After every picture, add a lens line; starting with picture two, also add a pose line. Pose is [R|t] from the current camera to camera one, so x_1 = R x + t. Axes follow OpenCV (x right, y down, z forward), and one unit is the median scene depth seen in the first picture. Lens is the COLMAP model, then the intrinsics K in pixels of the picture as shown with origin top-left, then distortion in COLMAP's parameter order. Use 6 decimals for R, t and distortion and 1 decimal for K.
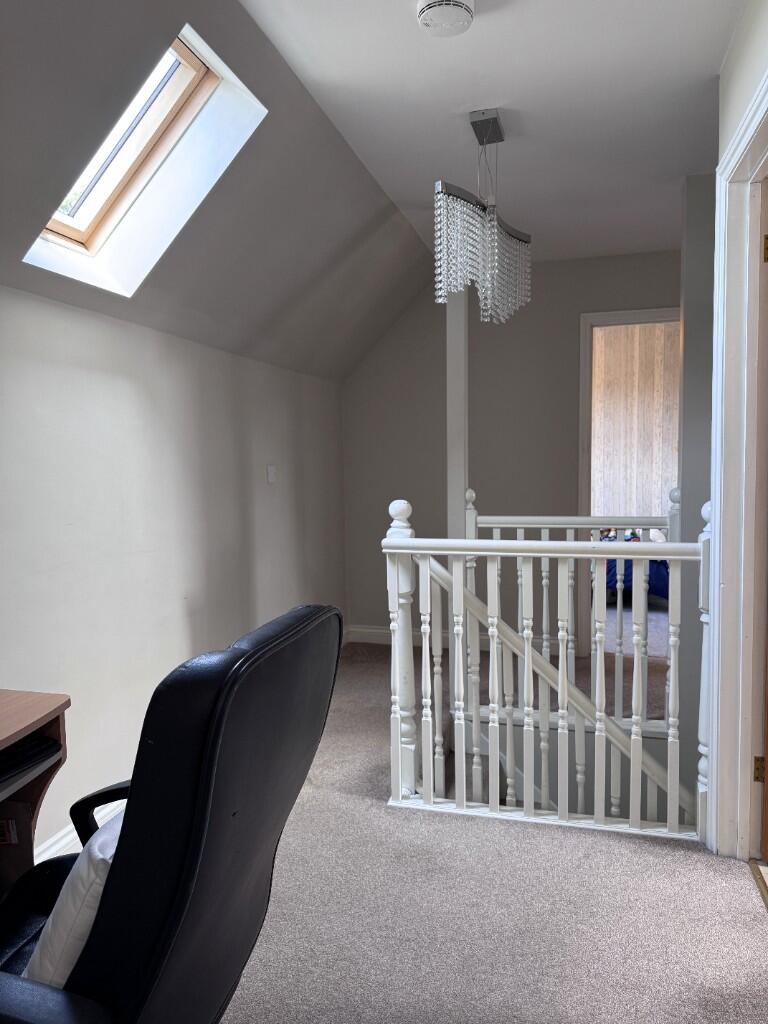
lens RADIAL K [[725.7, 0, 384.0], [0, 725.7, 512.0], [0, 0, 1]] dist [-0.003218, -0.000717]
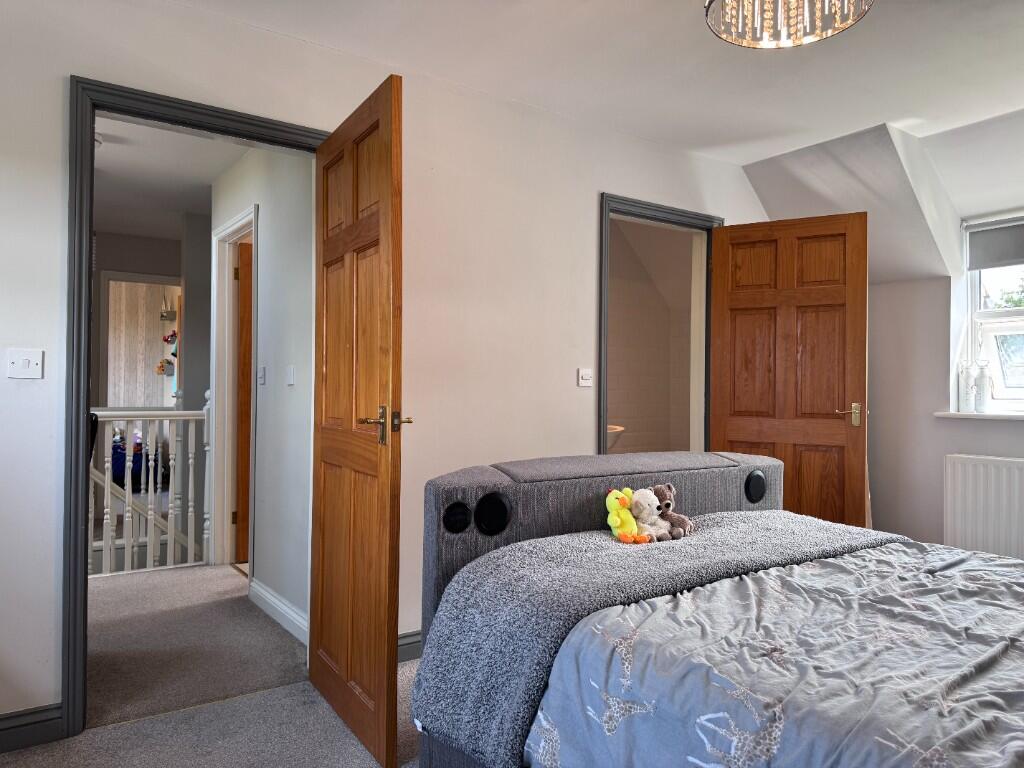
lens RADIAL K [[725.7, 0, 512.0], [0, 725.7, 384.0], [0, 0, 1]] dist [-0.003218, -0.000717]
pose [[0.635913, 0.027094, 0.771285, -0.356905], [0.038617, 0.997015, -0.066864, 0.084954], [-0.770794, 0.072304, 0.632968, -0.579801]]
